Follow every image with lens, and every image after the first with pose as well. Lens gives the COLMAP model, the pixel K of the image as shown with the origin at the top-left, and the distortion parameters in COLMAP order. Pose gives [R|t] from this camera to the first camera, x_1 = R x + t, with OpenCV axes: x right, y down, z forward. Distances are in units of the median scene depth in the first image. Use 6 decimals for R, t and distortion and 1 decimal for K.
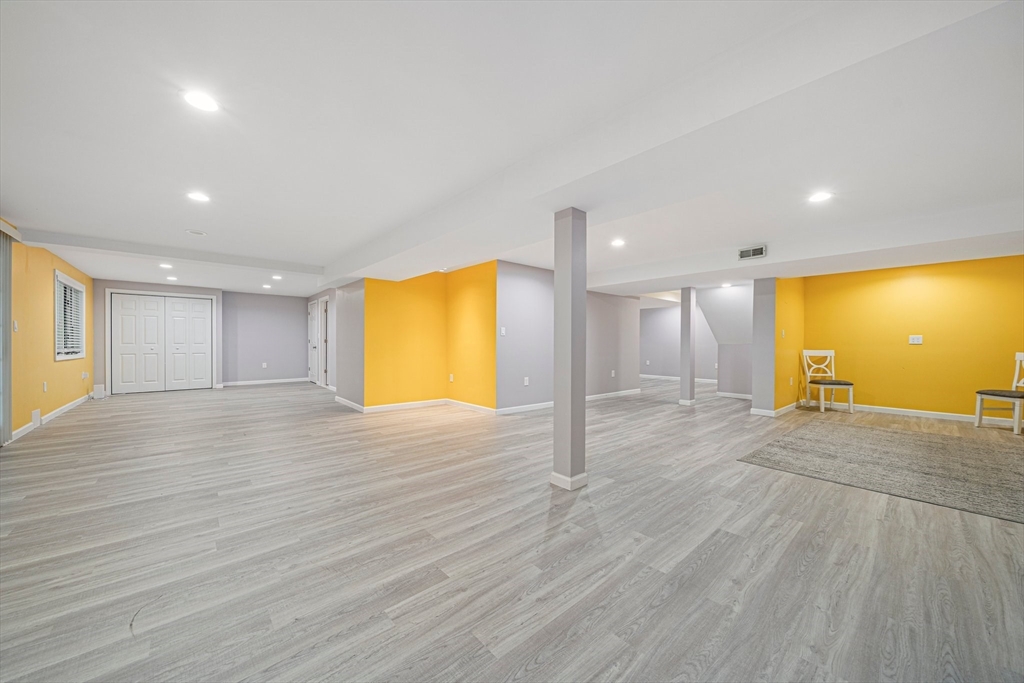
lens RADIAL K [[356.6, 0, 506.7], [0, 356.6, 343.2], [0, 0, 1]] dist [-0.002033, -0.000009]
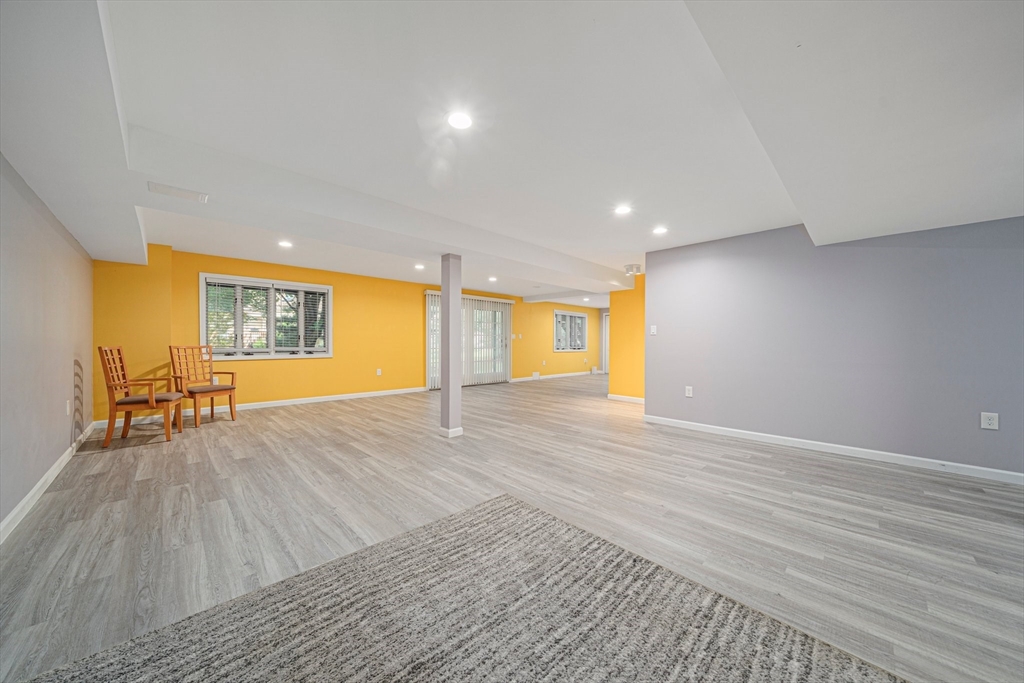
lens RADIAL K [[356.6, 0, 507.1], [0, 356.6, 344.0], [0, 0, 1]] dist [-0.002033, -0.000009]
pose [[0.052360, -0.002575, -0.998625, 1.654829], [-0.003891, 0.999989, -0.002783, 0.014180], [0.998621, 0.004031, 0.052349, 1.132239]]
